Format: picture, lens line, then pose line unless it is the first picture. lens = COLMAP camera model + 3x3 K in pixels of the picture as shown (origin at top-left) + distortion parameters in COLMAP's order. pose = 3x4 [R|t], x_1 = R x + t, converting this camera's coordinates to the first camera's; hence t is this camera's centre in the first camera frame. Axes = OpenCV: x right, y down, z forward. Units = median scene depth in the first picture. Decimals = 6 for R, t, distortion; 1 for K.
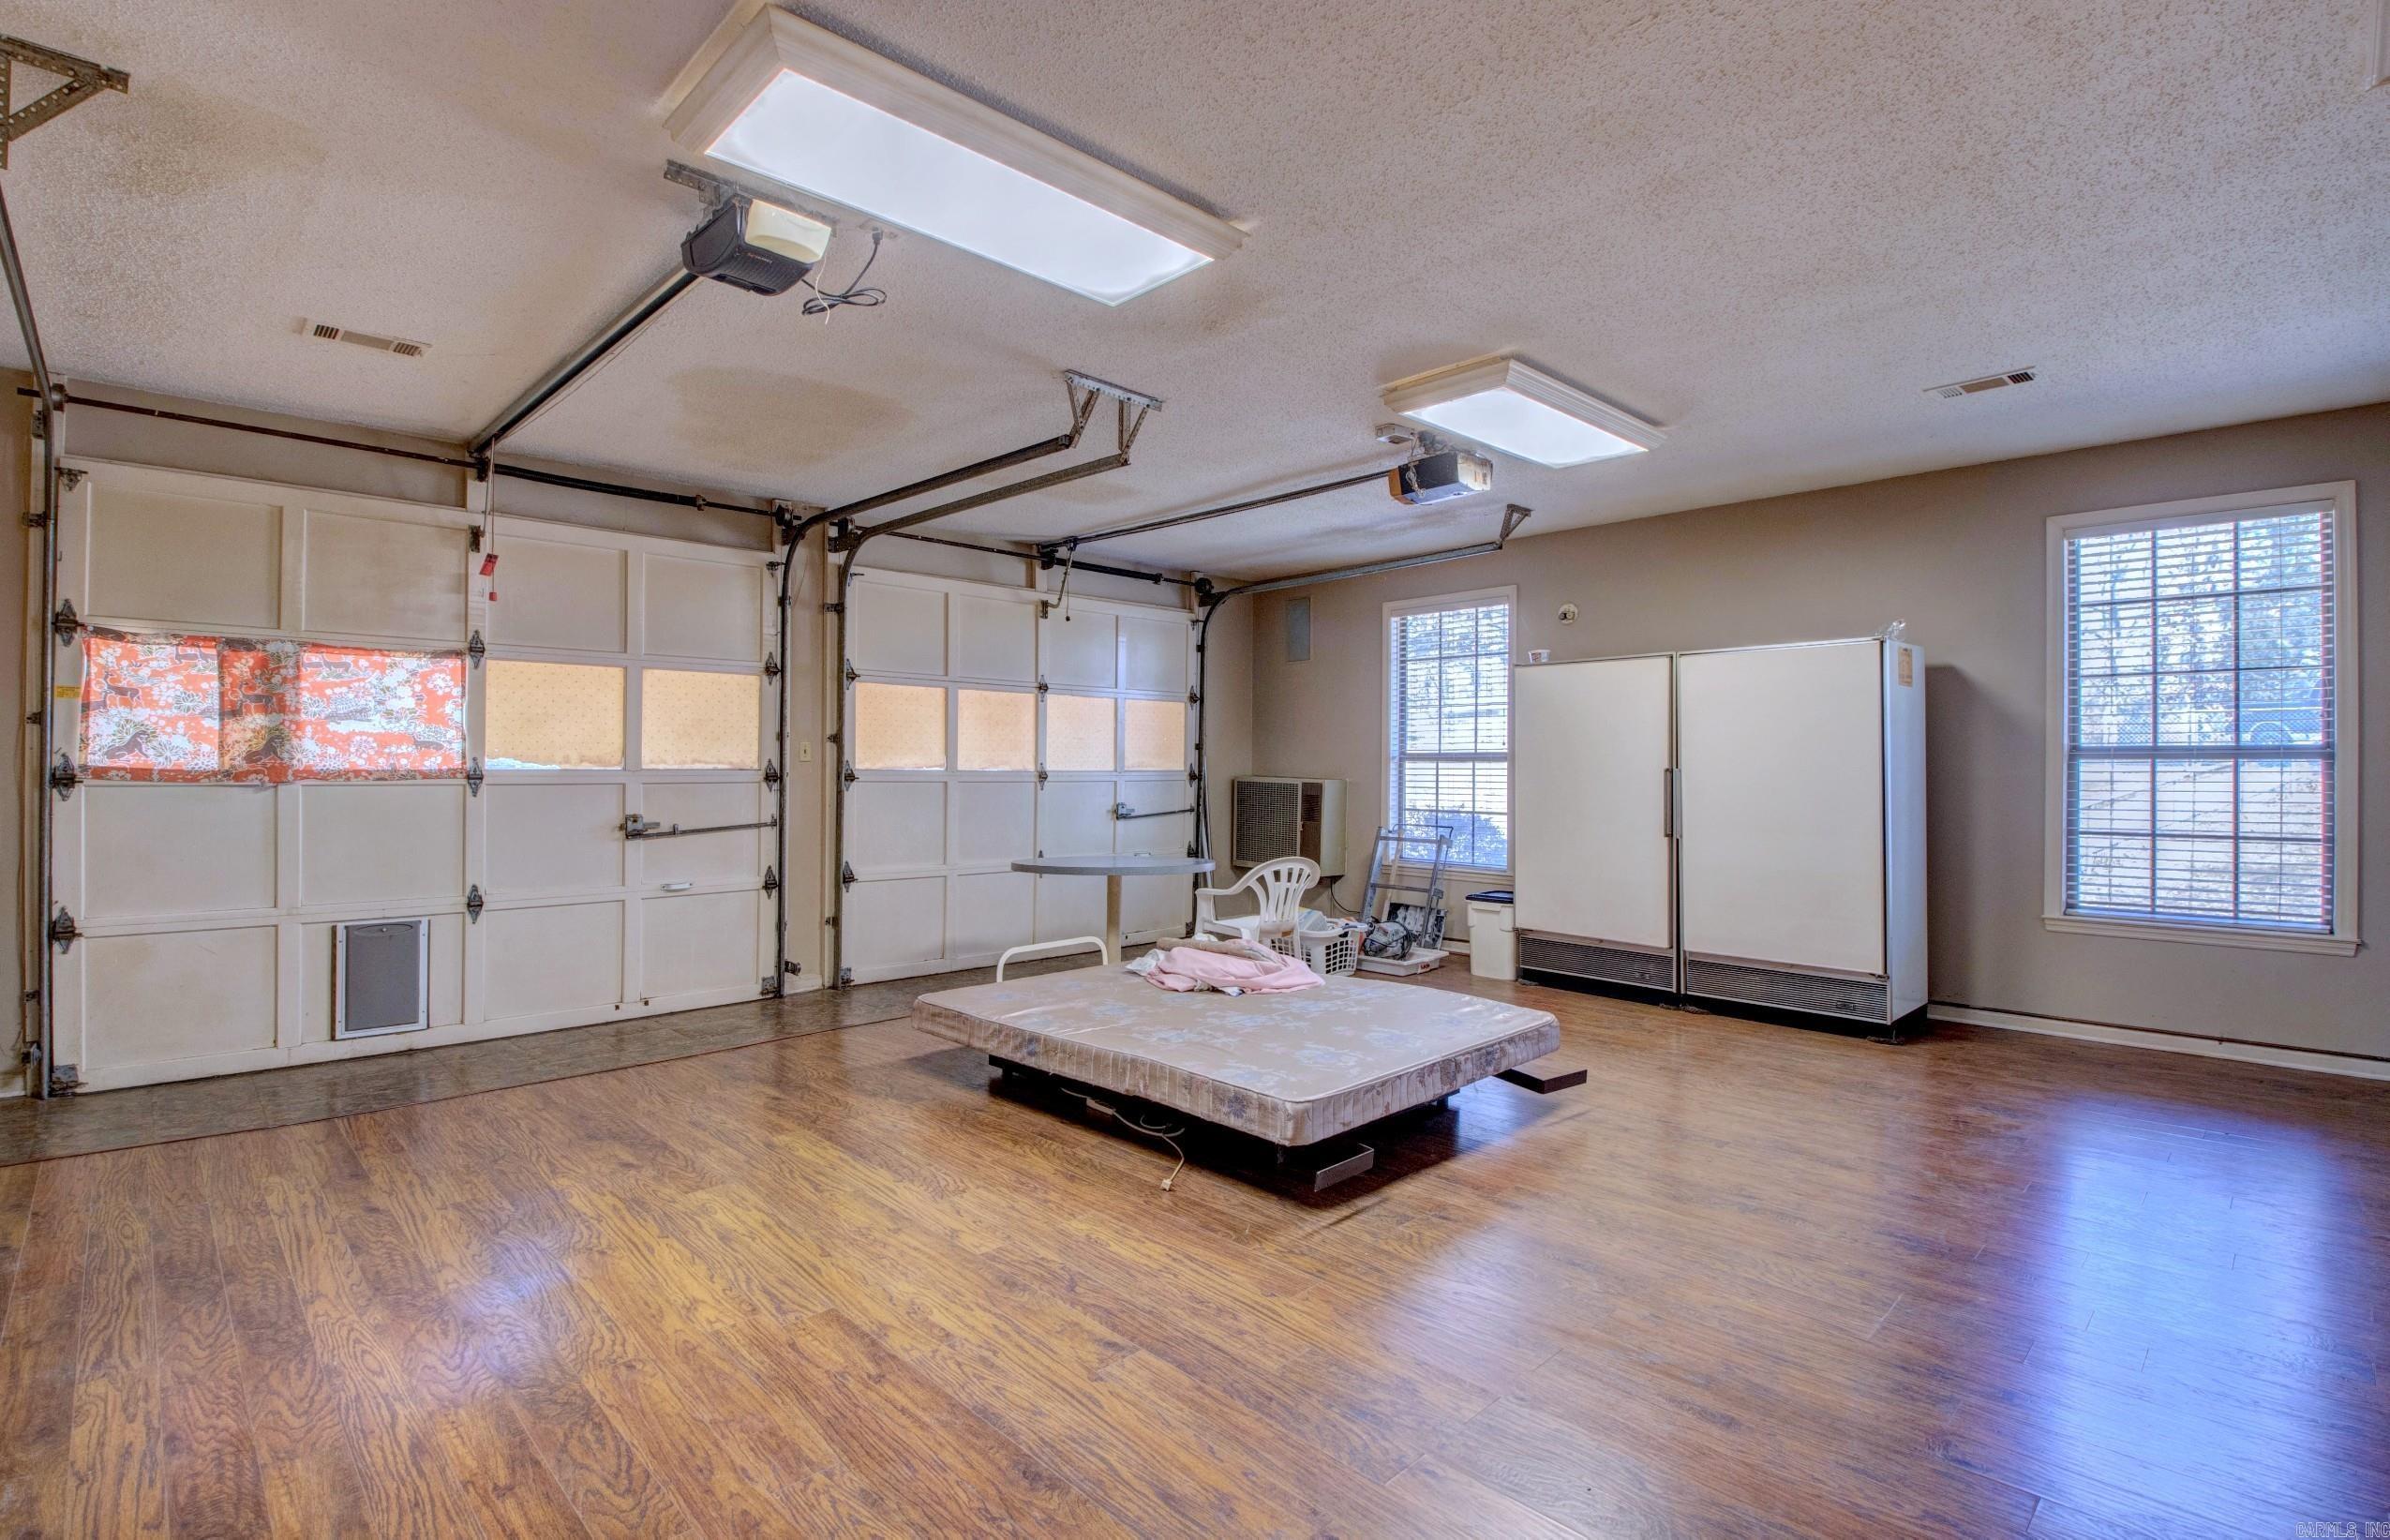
lens RADIAL K [[1120.7, 0, 1195.0], [0, 1120.7, 770.0], [0, 0, 1]] dist [-0.002043, -0.000554]
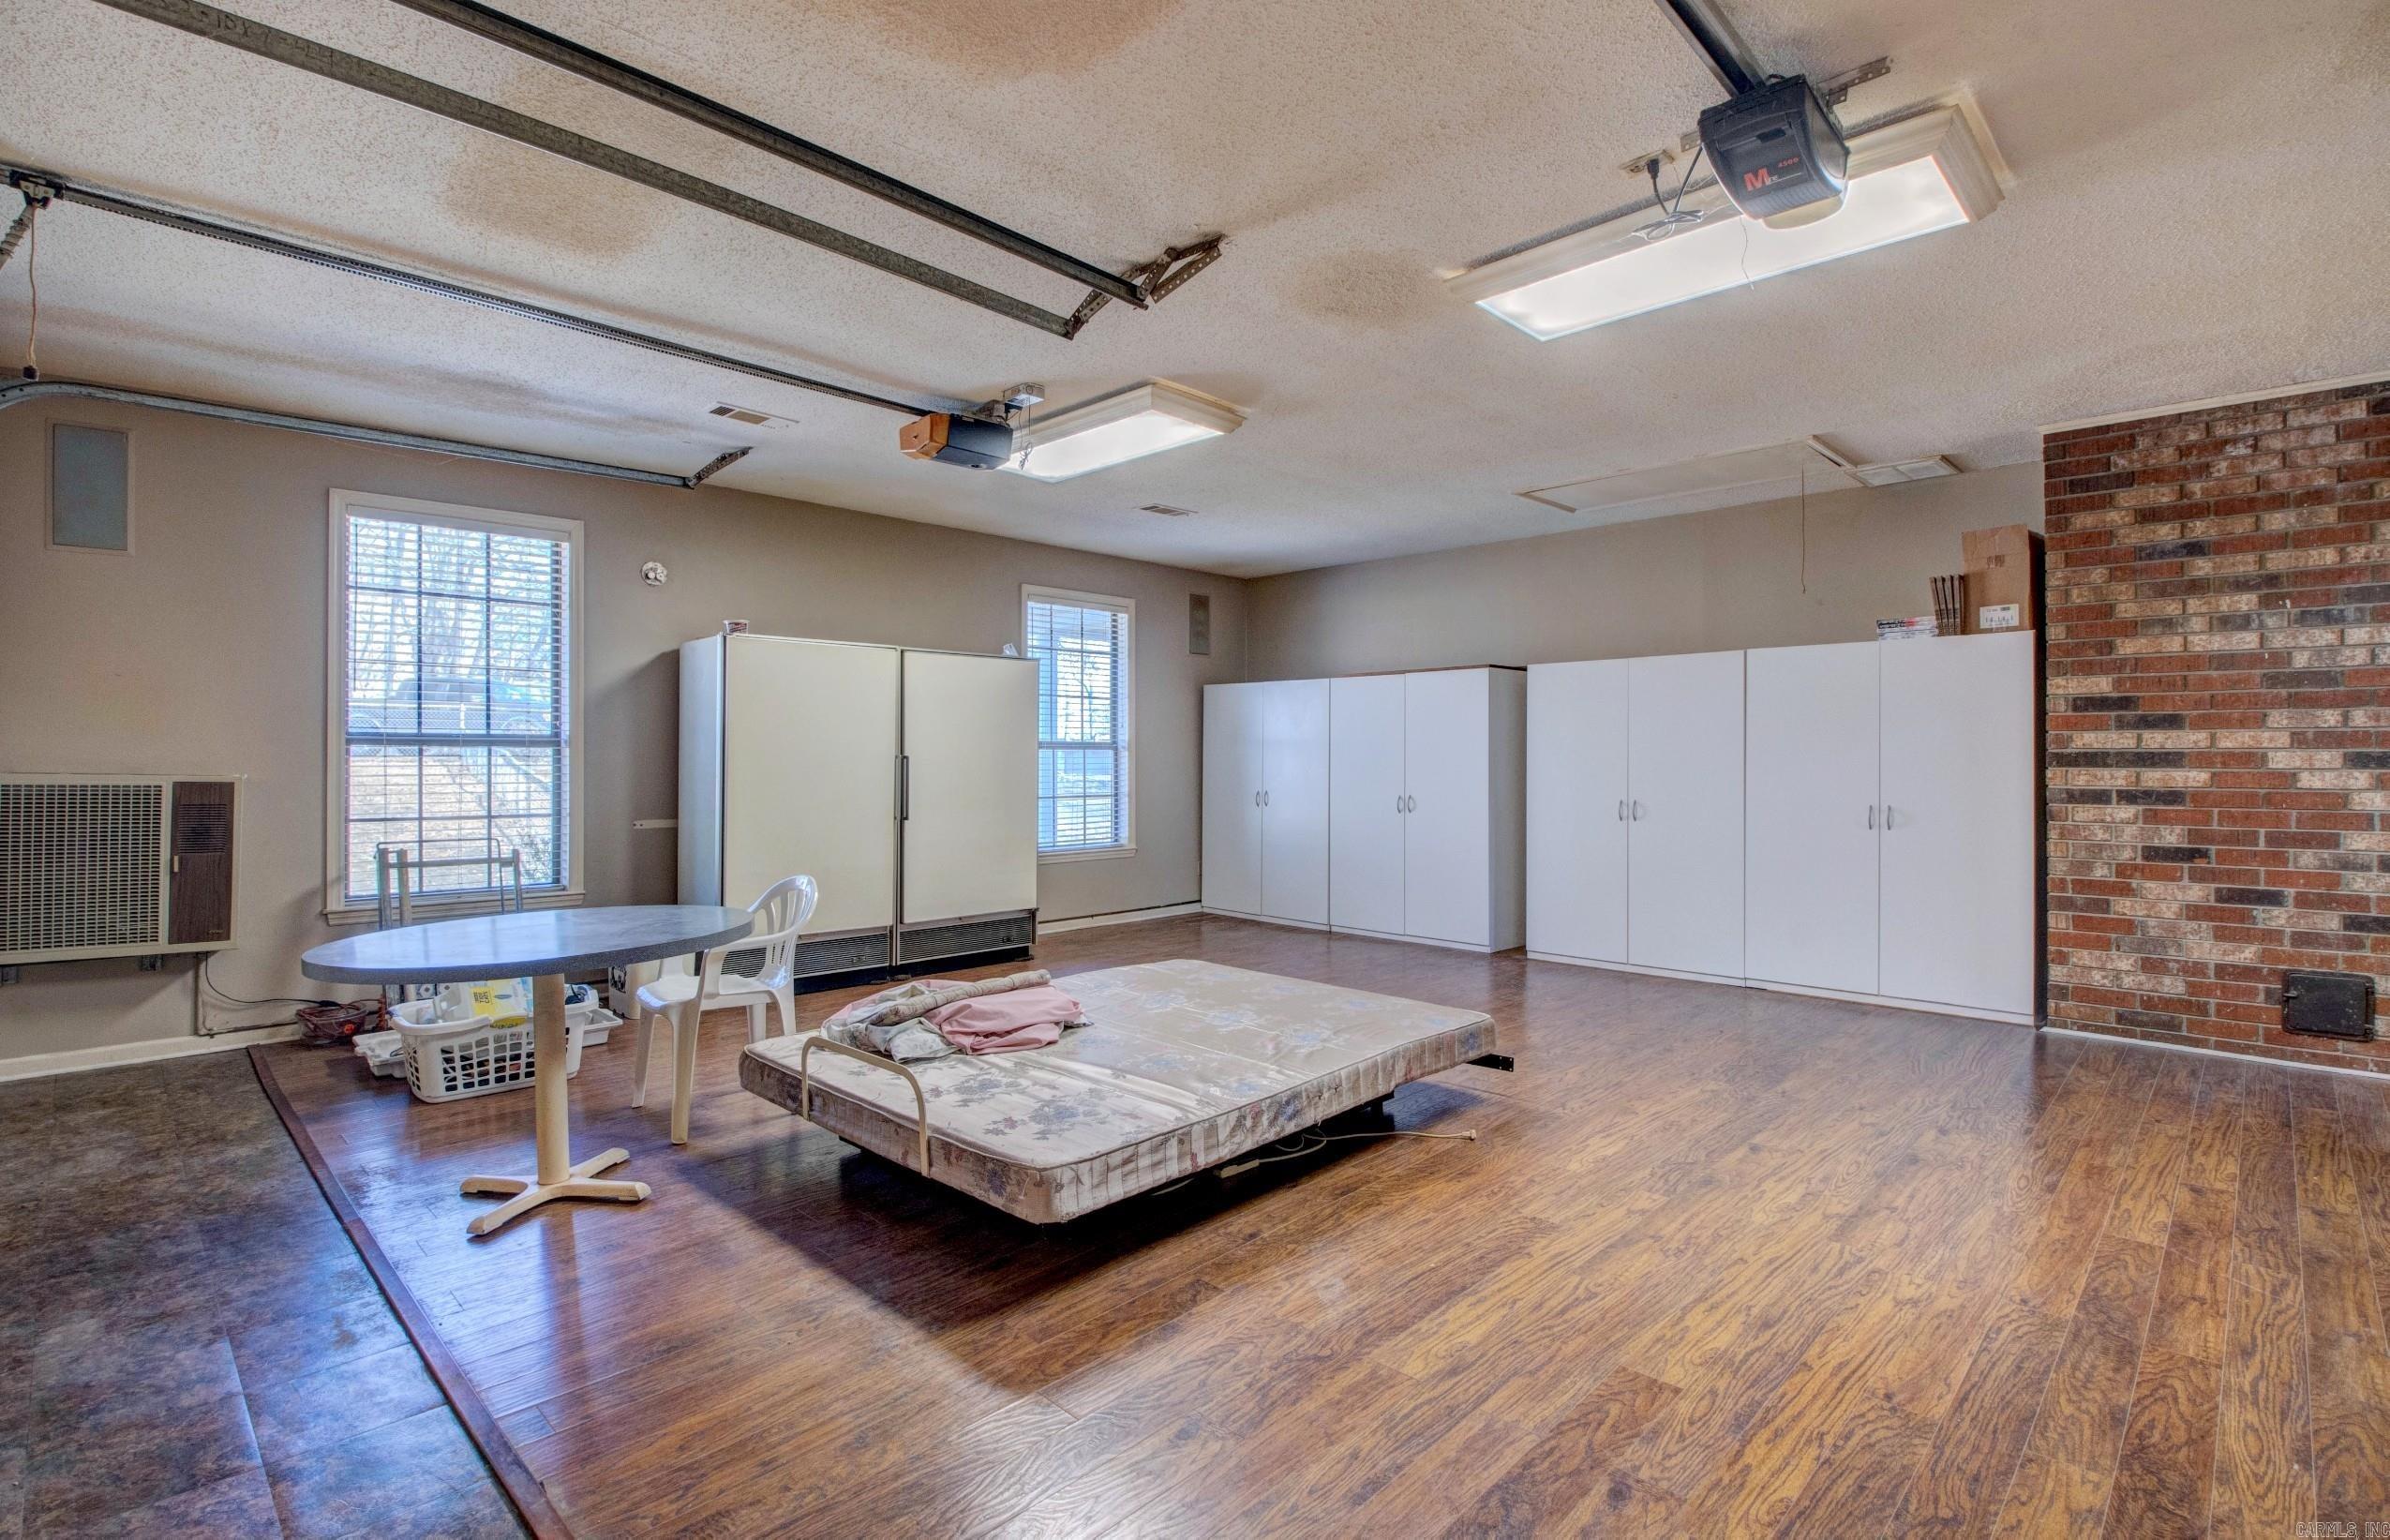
lens RADIAL K [[1106.8, 0, 1195.0], [0, 1106.8, 770.0], [0, 0, 1]] dist [-0.003865, -0.005412]
pose [[-0.029126, -0.013008, 0.999491, -0.760209], [-0.000525, 0.999915, 0.012998, -0.000779], [-0.999576, -0.000146, -0.029130, 0.903728]]
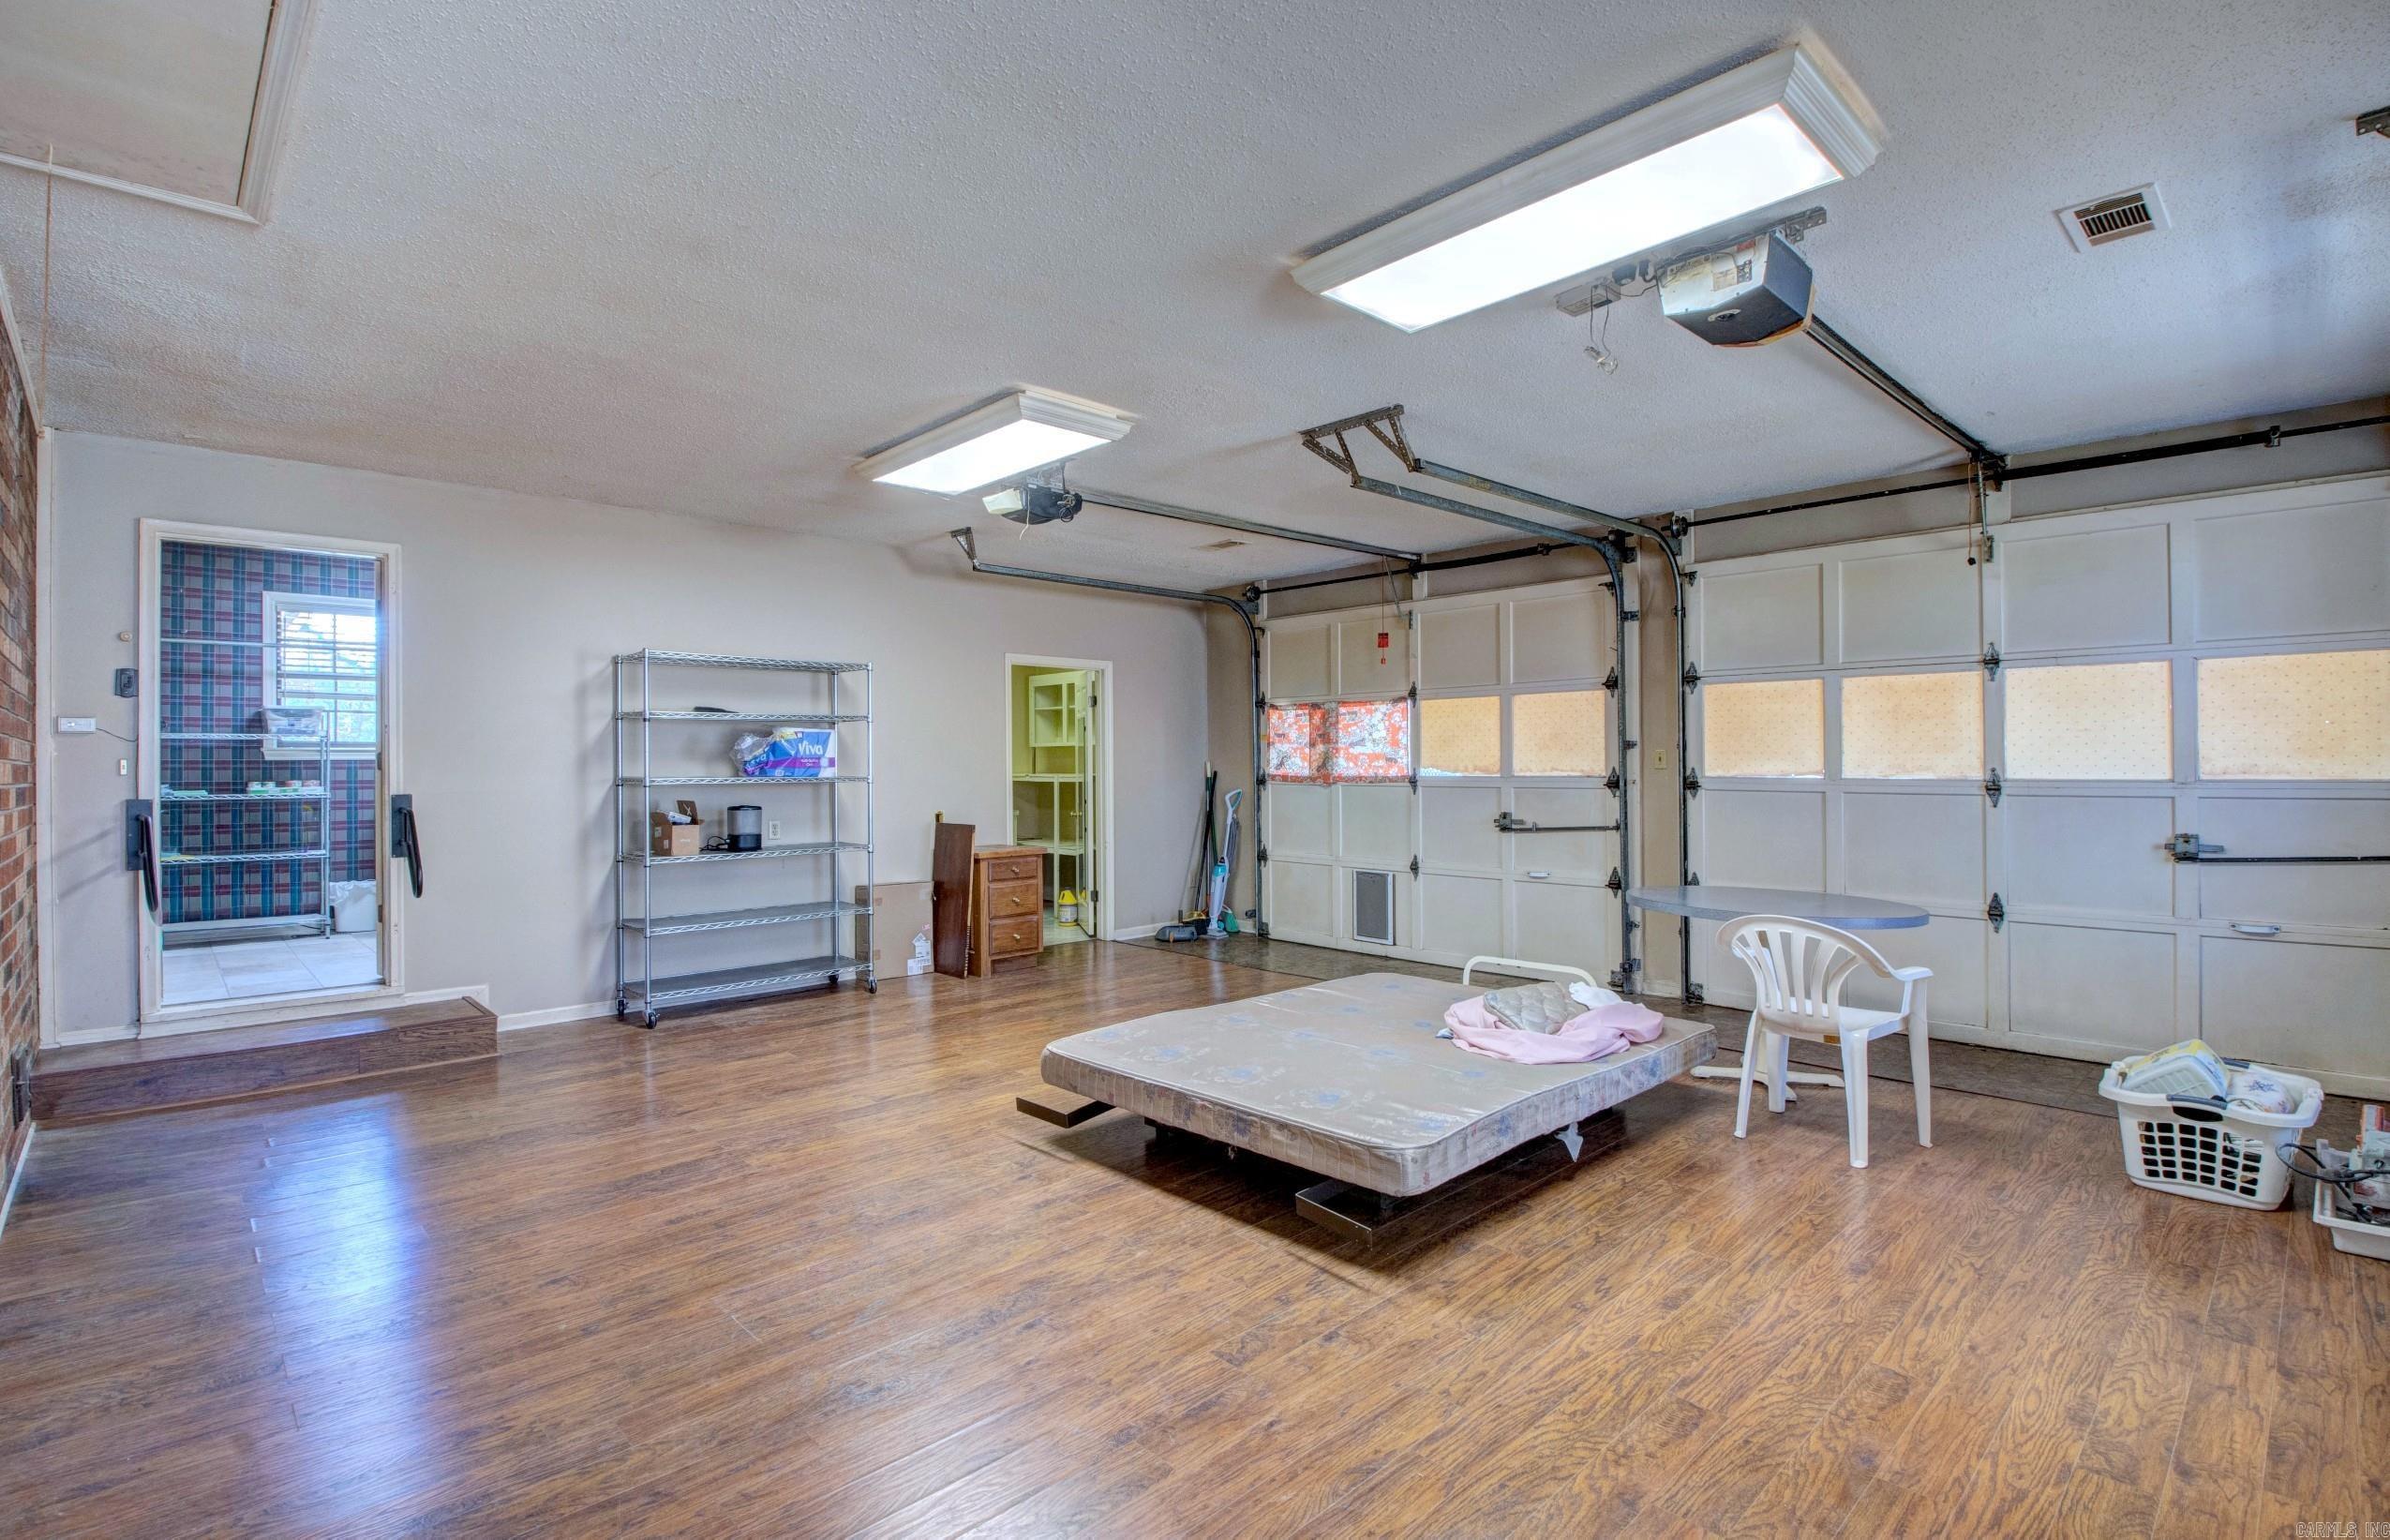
lens RADIAL K [[1120.7, 0, 1195.0], [0, 1120.7, 770.0], [0, 0, 1]] dist [-0.002043, -0.000554]
pose [[-0.014198, -0.004902, -0.999887, 0.865011], [-0.002757, 0.999984, -0.004863, -0.000812], [0.999895, 0.002688, -0.014212, 0.768851]]
